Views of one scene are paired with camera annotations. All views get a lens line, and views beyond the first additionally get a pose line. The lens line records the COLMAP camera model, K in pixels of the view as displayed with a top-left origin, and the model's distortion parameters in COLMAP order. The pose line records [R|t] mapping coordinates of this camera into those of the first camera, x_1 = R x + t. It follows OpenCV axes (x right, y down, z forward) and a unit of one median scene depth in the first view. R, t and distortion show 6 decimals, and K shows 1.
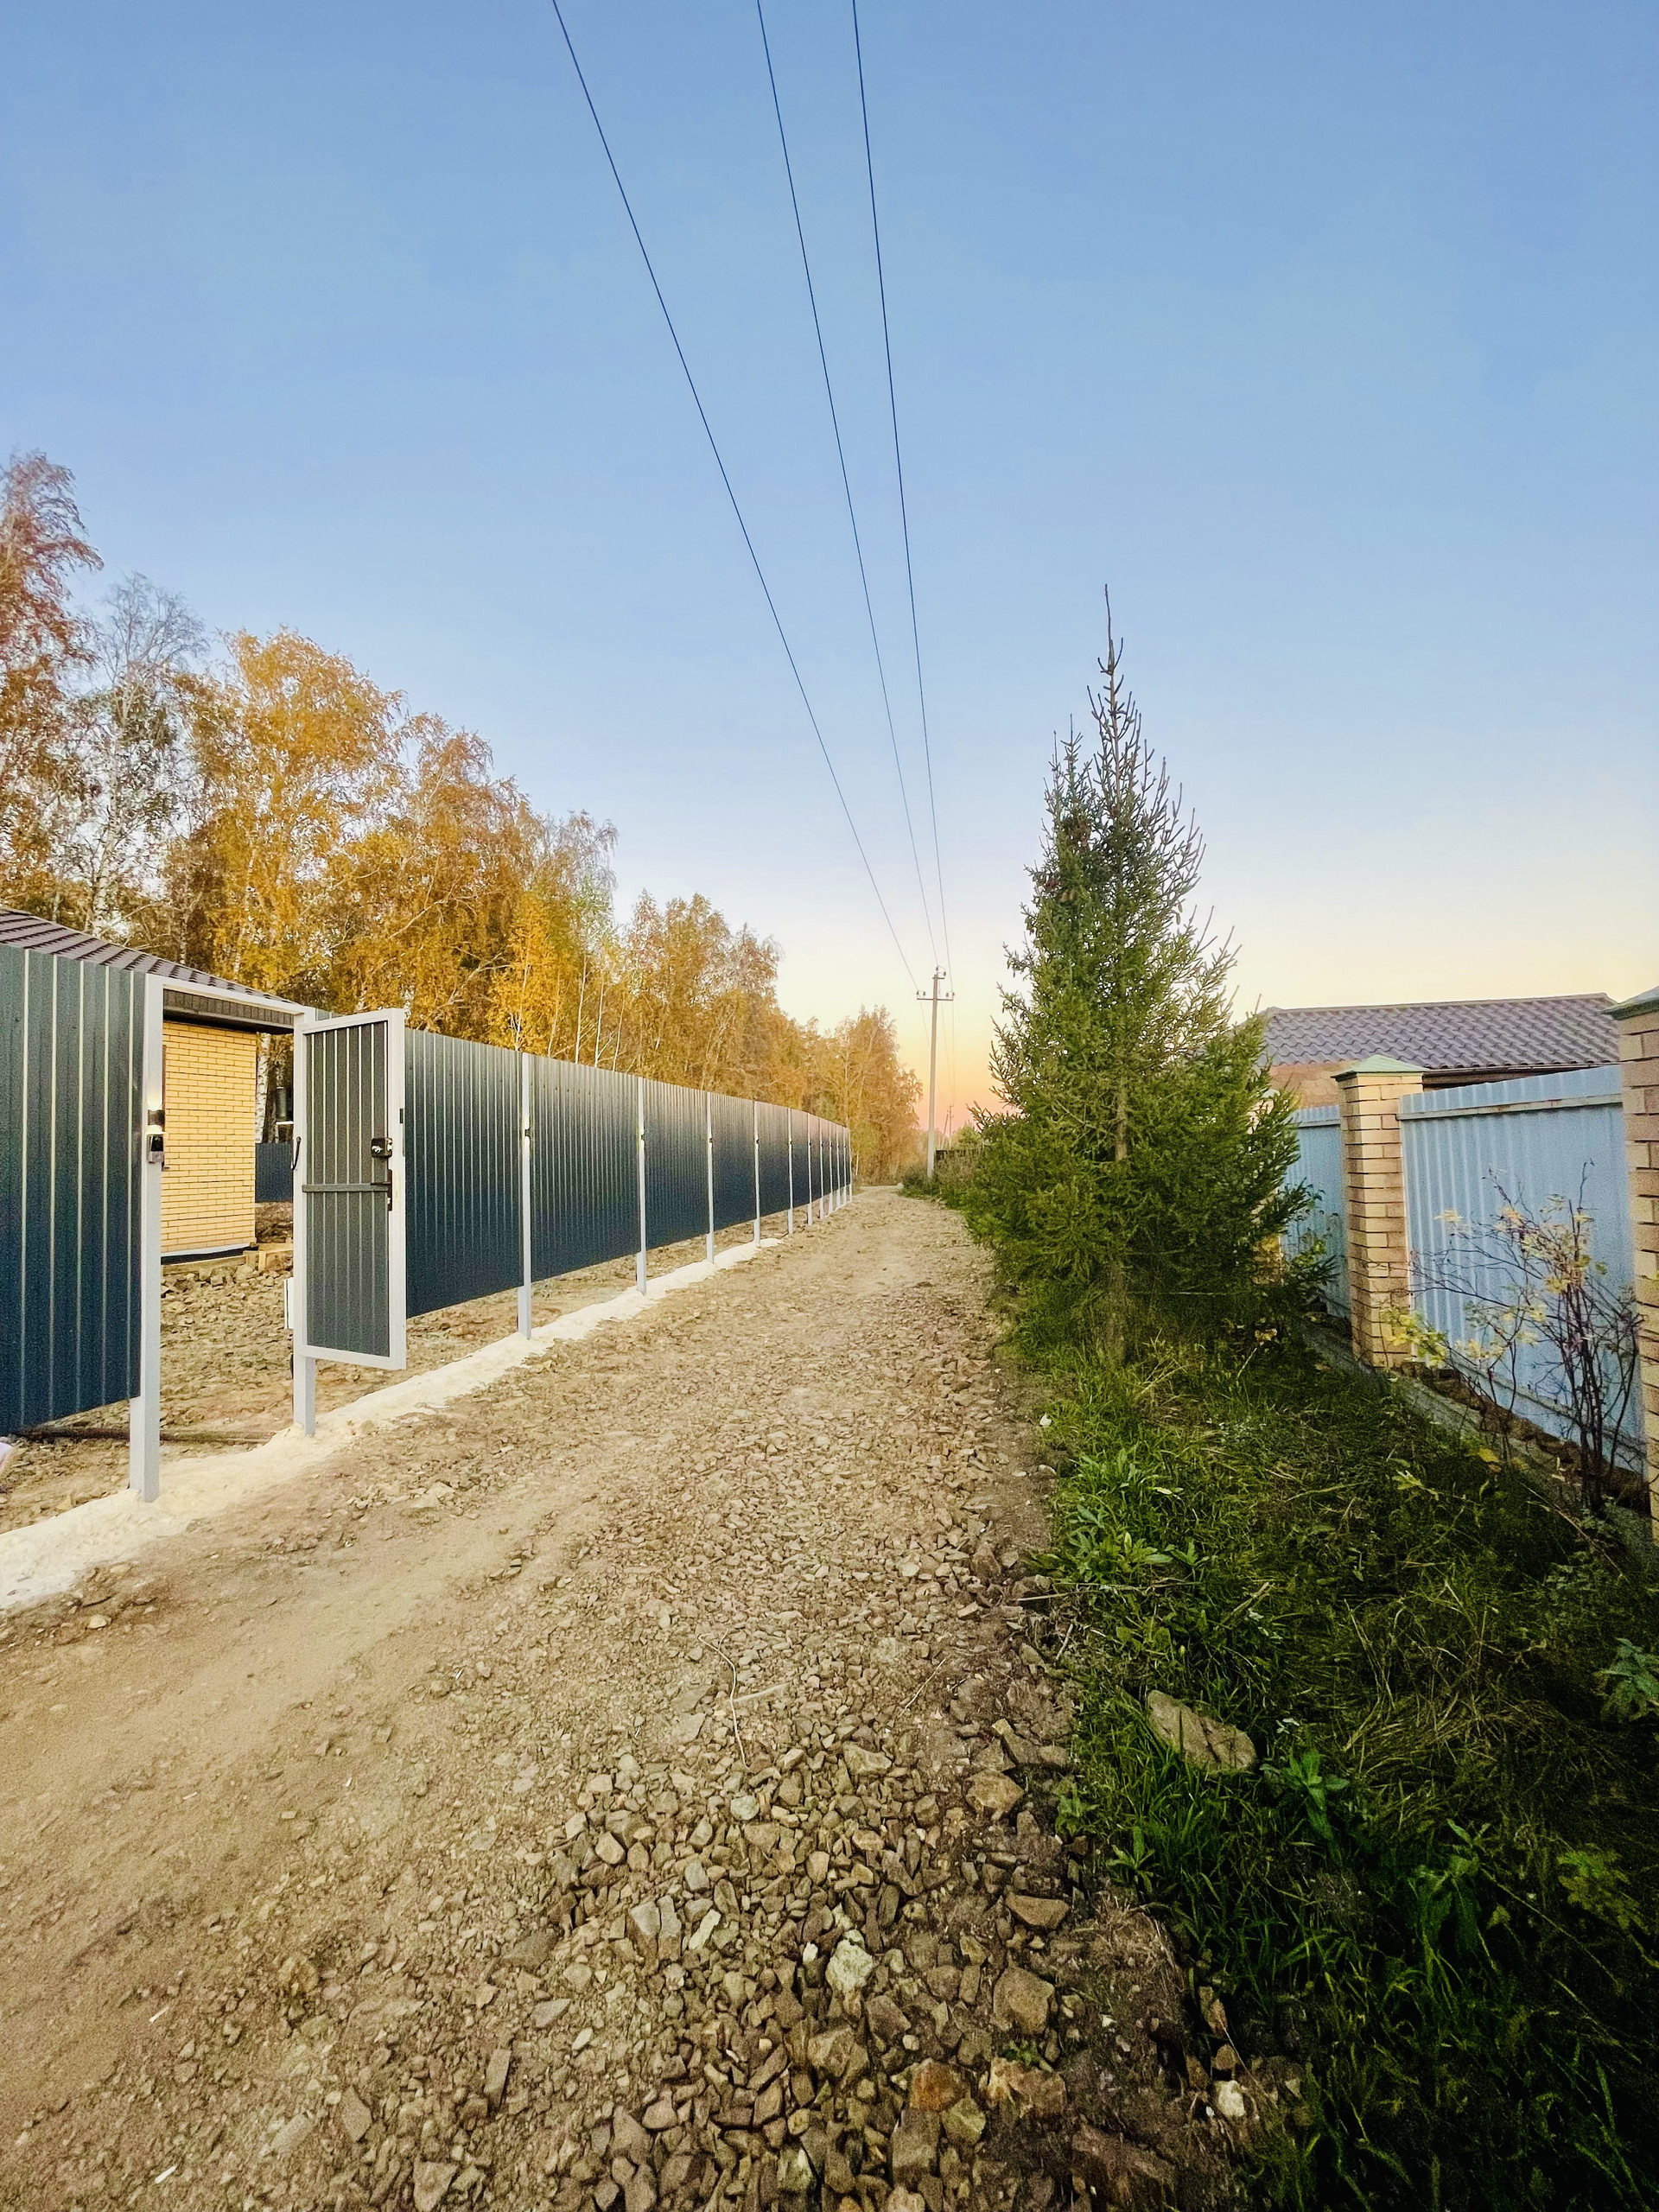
lens RADIAL K [[889.0, 0, 831.5], [0, 889.0, 1111.0], [0, 0, 1]] dist [-0.003155, -0.000348]
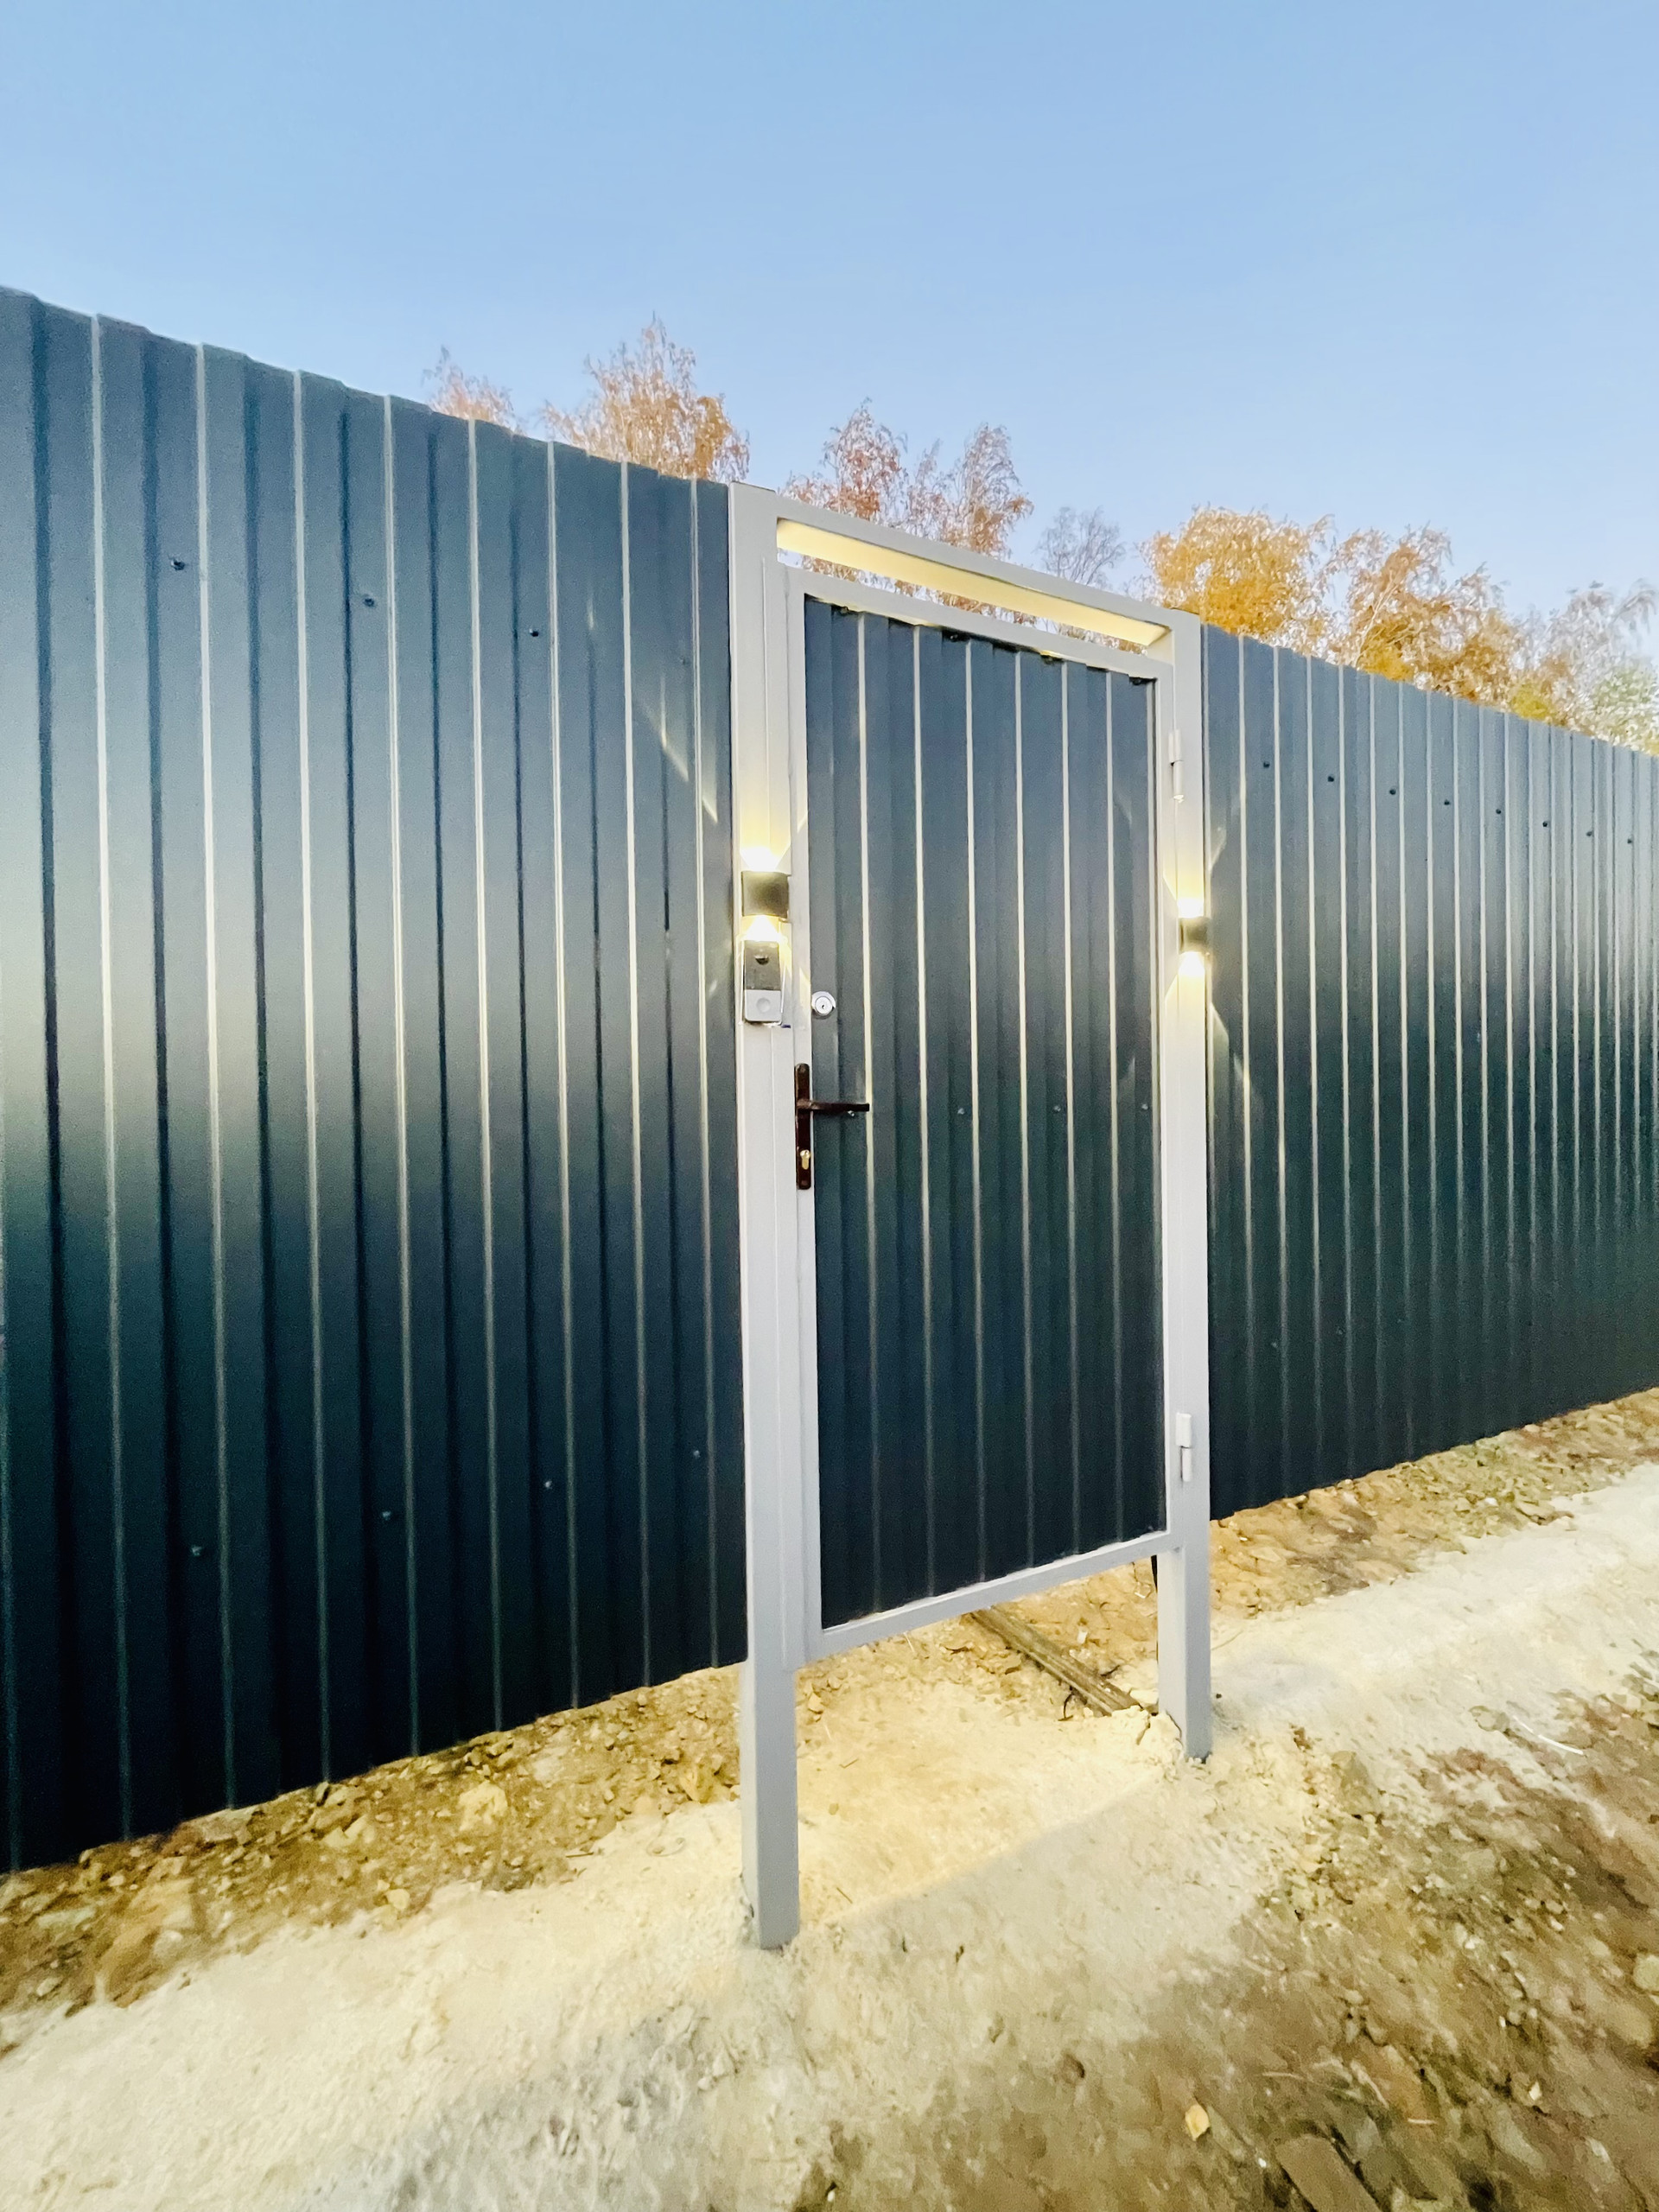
lens RADIAL K [[889.0, 0, 831.5], [0, 889.0, 1111.0], [0, 0, 1]] dist [-0.003155, -0.000348]
pose [[0.578286, 0.029546, -0.815299, -0.057895], [0.040132, 0.997104, 0.064600, 0.008874], [0.814847, -0.070077, 0.575425, 0.103497]]
